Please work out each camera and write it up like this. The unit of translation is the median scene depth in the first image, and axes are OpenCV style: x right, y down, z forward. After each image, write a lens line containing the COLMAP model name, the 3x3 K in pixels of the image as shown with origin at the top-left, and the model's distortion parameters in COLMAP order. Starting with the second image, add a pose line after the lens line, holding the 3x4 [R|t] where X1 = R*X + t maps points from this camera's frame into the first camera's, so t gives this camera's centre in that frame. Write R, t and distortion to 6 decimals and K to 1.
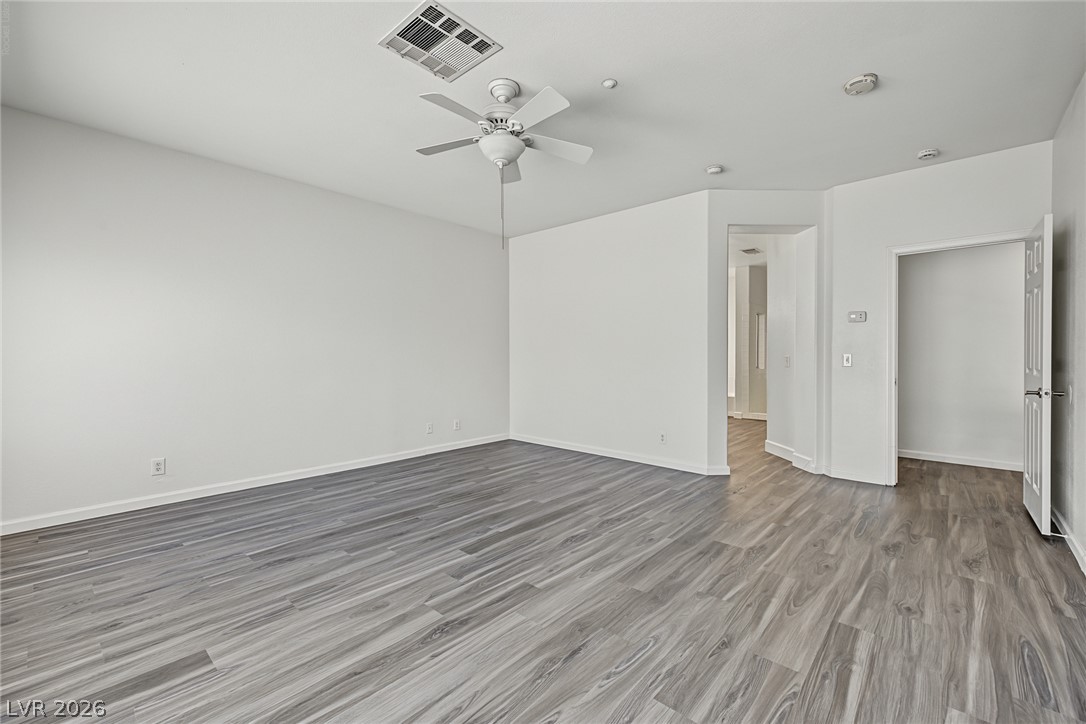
lens RADIAL K [[460.4, 0, 537.2], [0, 460.4, 358.1], [0, 0, 1]] dist [0.012911, -0.000599]
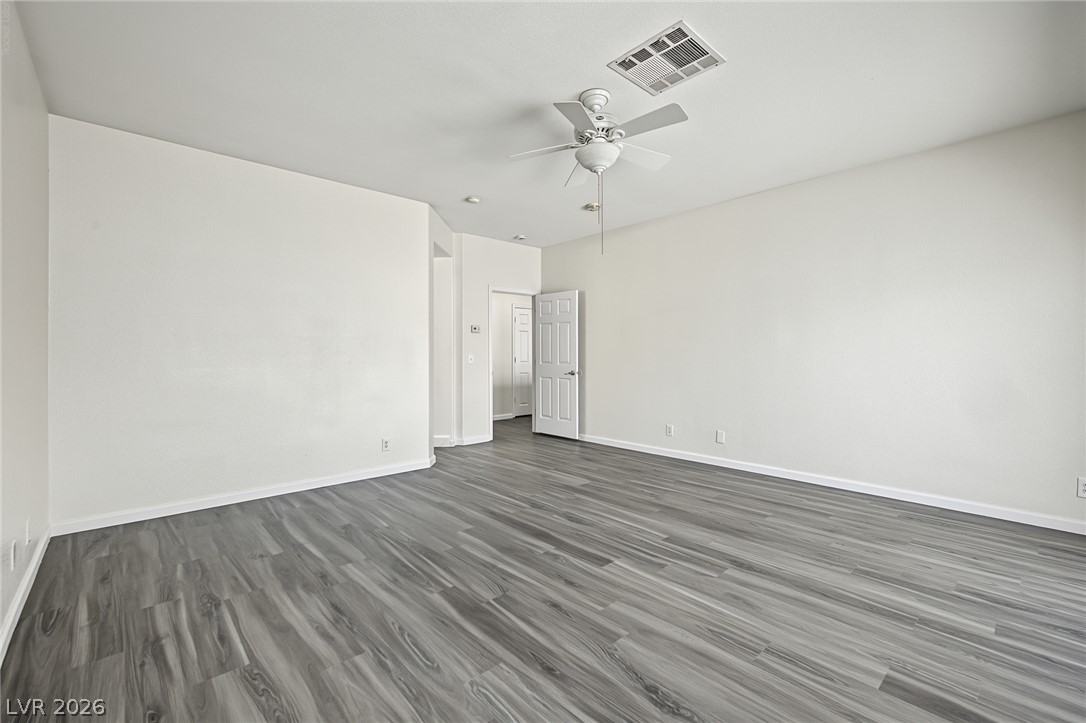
lens RADIAL K [[460.4, 0, 539.0], [0, 460.4, 356.2], [0, 0, 1]] dist [0.012911, -0.000599]
pose [[0.095334, -0.004715, 0.995434, -0.993632], [0.010841, 0.999934, 0.003698, -0.012373], [-0.995386, 0.010439, 0.095379, 0.930270]]
